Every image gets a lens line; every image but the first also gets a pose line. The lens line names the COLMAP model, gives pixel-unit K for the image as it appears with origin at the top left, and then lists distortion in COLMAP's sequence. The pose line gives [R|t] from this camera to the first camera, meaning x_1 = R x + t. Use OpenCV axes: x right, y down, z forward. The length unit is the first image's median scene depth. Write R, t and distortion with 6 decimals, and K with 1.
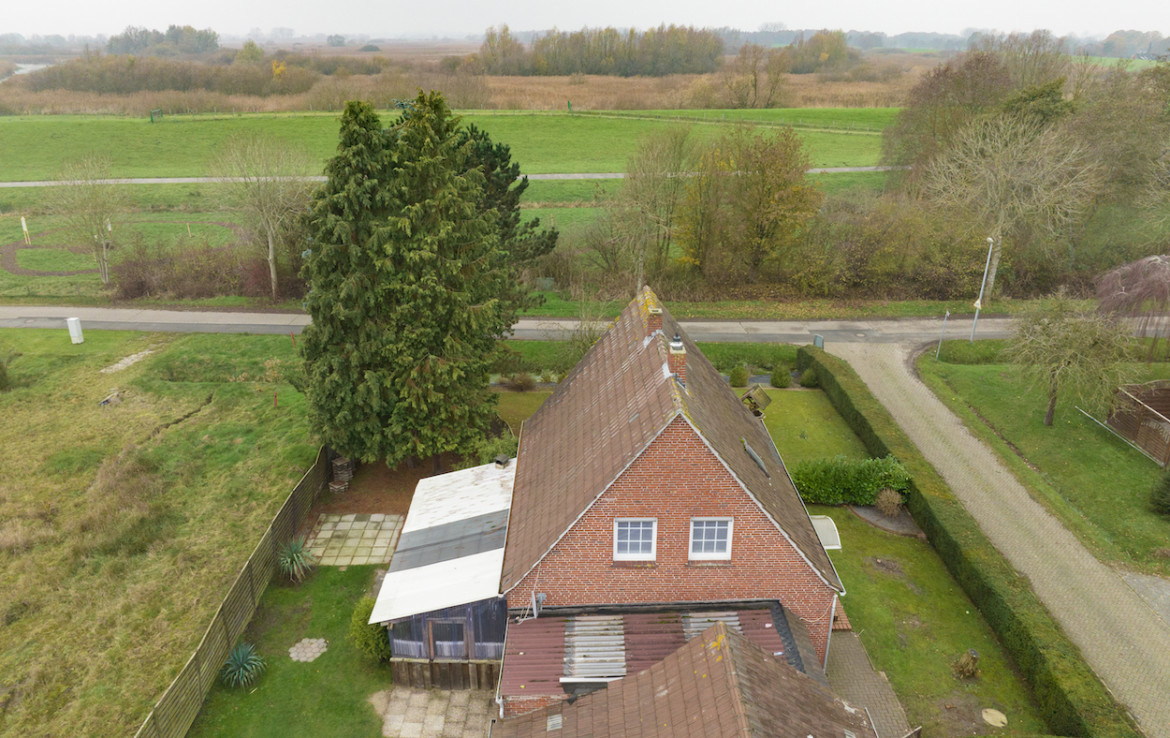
lens RADIAL K [[831.1, 0, 587.5], [0, 831.1, 371.3], [0, 0, 1]] dist [-0.035920, -0.000826]
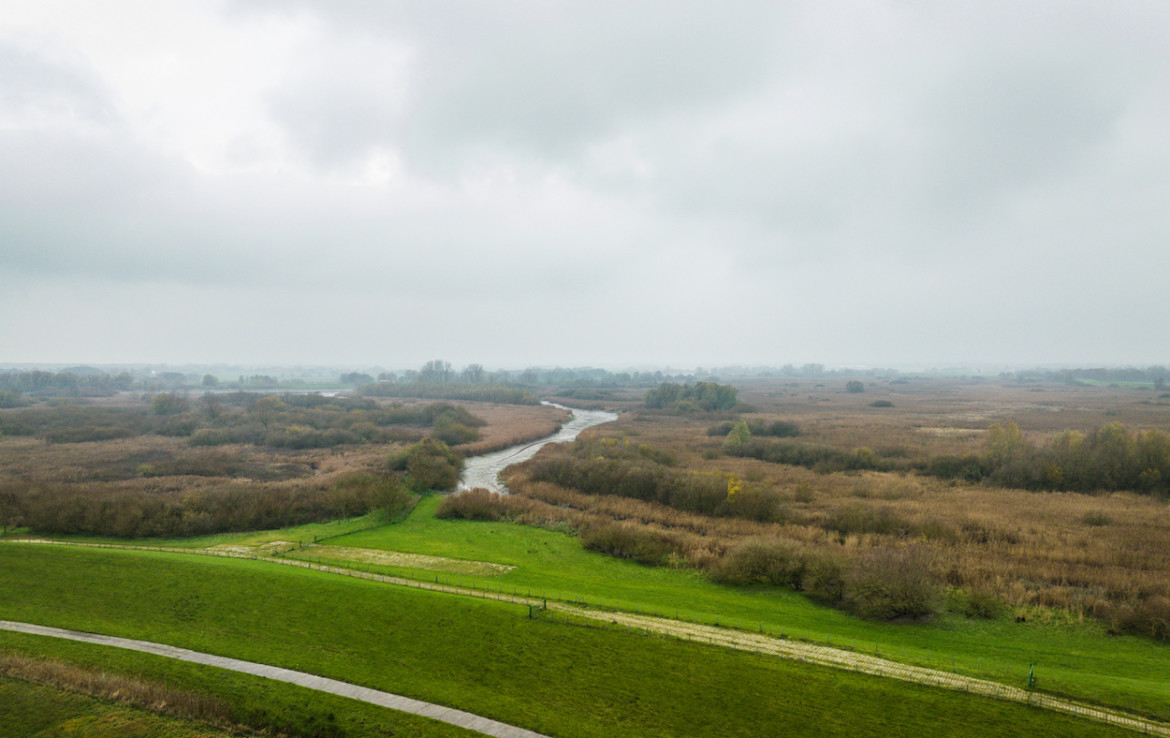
lens RADIAL K [[831.1, 0, 581.1], [0, 831.1, 368.9], [0, 0, 1]] dist [-0.035920, -0.000826]
pose [[0.818673, 0.000838, -0.574259, 0.256157], [-0.213439, 0.928805, -0.302927, -1.100195], [0.533121, 0.370568, 0.760566, 0.730514]]
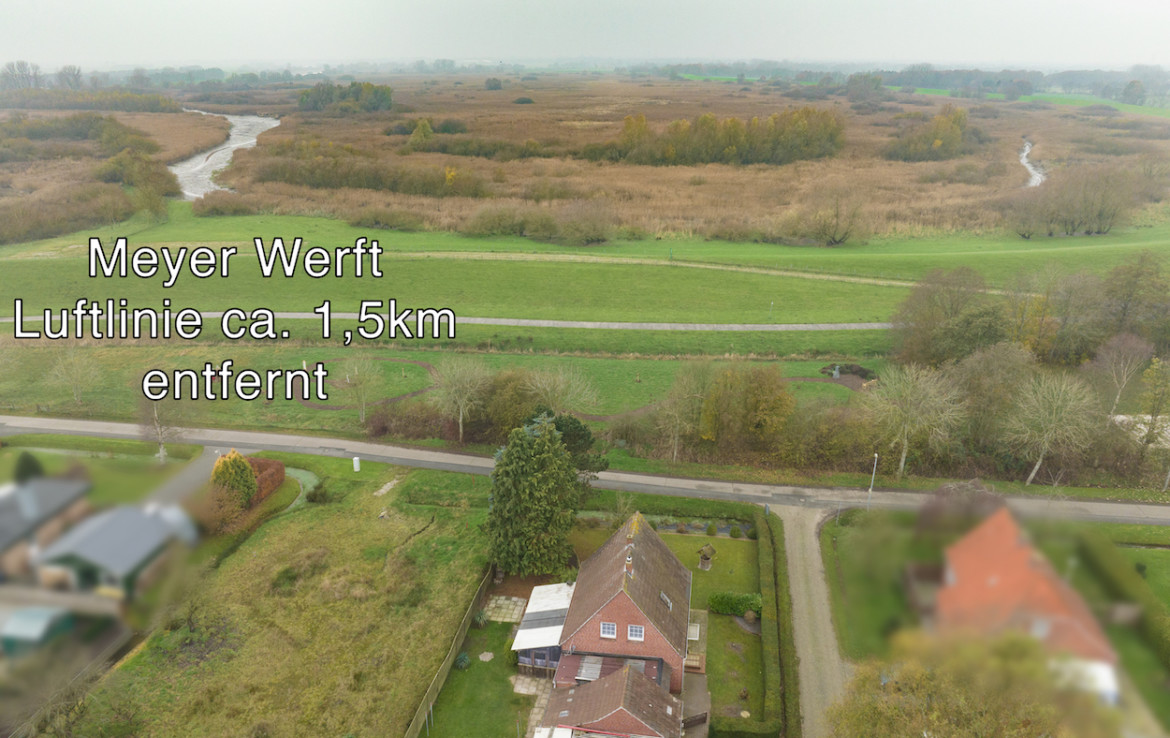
lens RADIAL K [[831.1, 0, 584.8], [0, 831.1, 368.4], [0, 0, 1]] dist [-0.035920, -0.000826]
pose [[0.985270, 0.057510, -0.161047, 0.265300], [-0.061591, 0.997892, -0.020460, -0.427581], [0.159531, 0.030078, 0.986735, -1.239226]]
